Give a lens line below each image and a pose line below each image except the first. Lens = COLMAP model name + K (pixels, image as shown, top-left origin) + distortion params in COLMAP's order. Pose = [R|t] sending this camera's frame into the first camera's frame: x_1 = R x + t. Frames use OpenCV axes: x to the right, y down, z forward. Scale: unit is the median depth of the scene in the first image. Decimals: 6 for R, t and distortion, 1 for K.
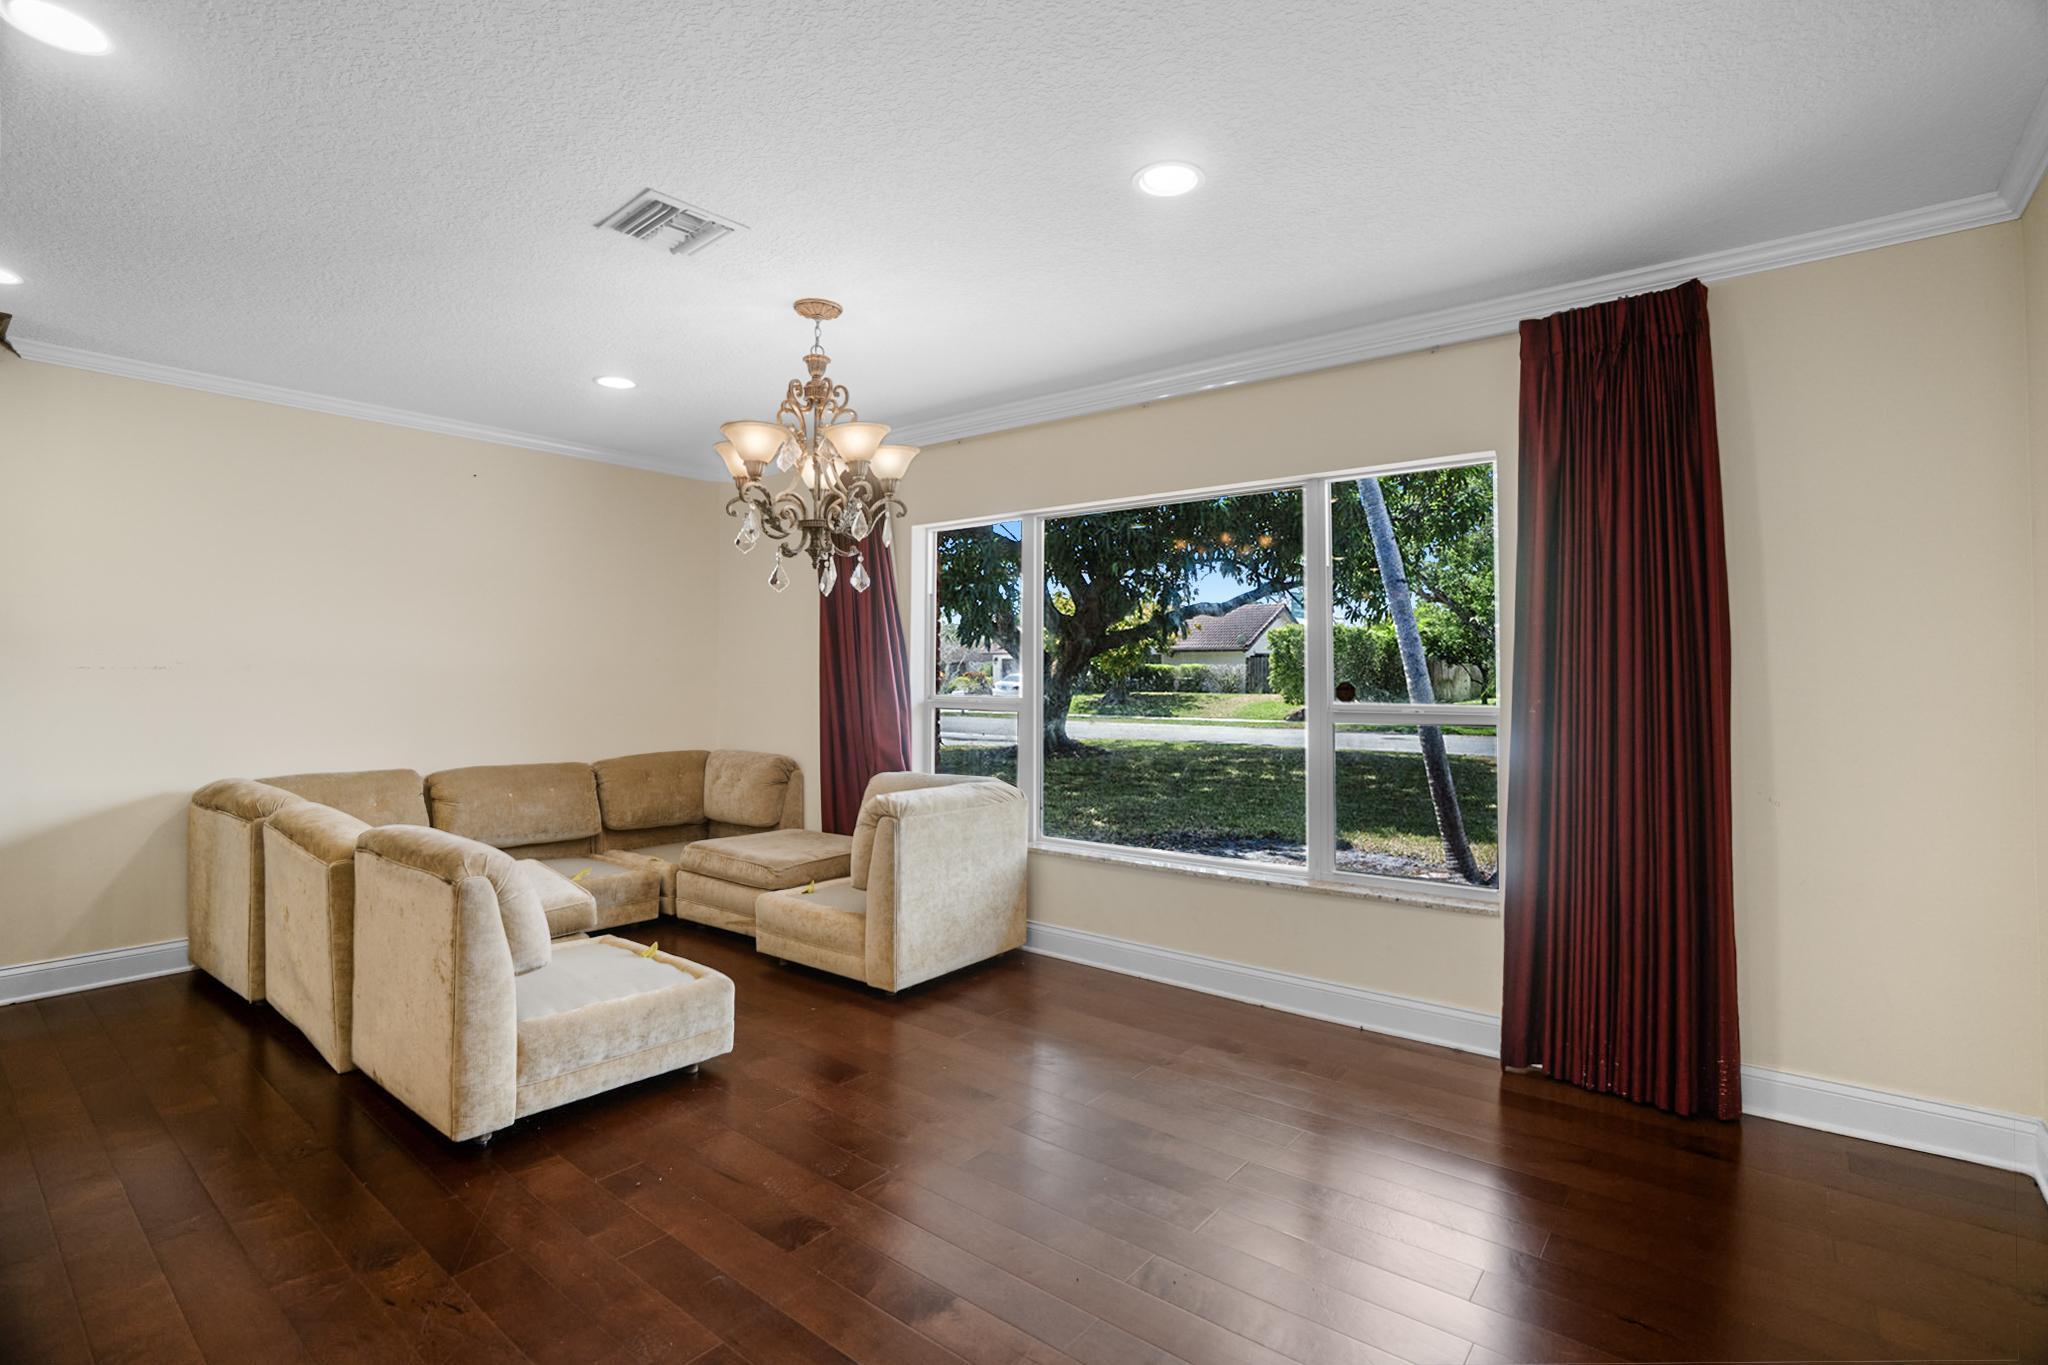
lens RADIAL K [[955.1, 0, 1033.8], [0, 955.1, 665.7], [0, 0, 1]] dist [-0.030031, -0.000092]
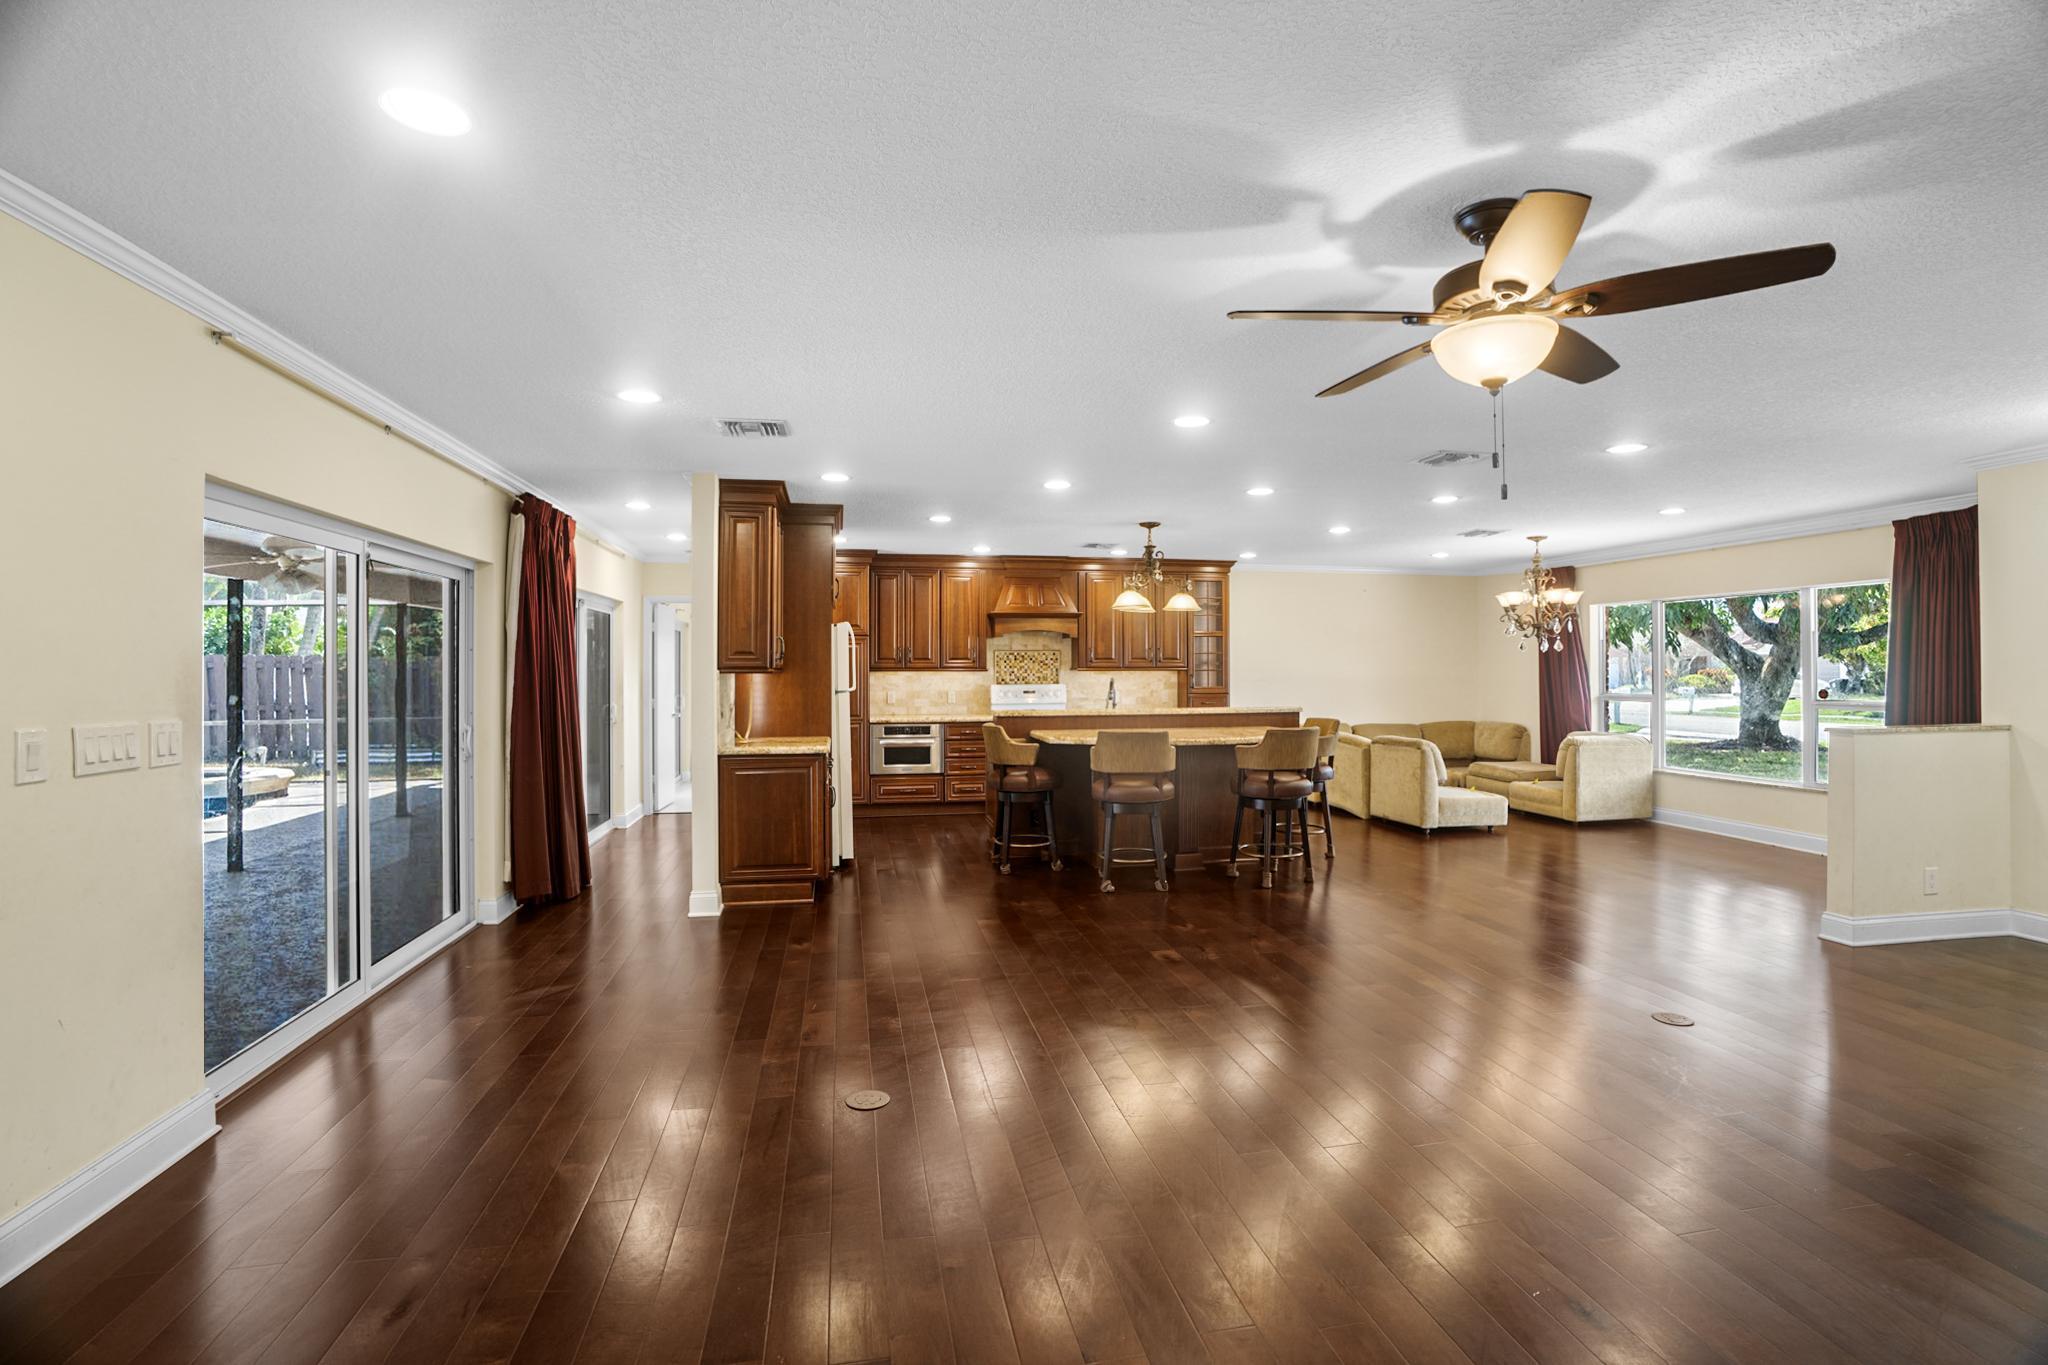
lens RADIAL K [[955.1, 0, 1036.9], [0, 955.1, 663.2], [0, 0, 1]] dist [-0.030031, -0.000092]
pose [[0.767427, -0.011627, -0.641031, 0.317336], [0.011144, 0.999926, -0.004796, -0.044854], [0.641040, -0.003464, 0.767500, -1.575715]]
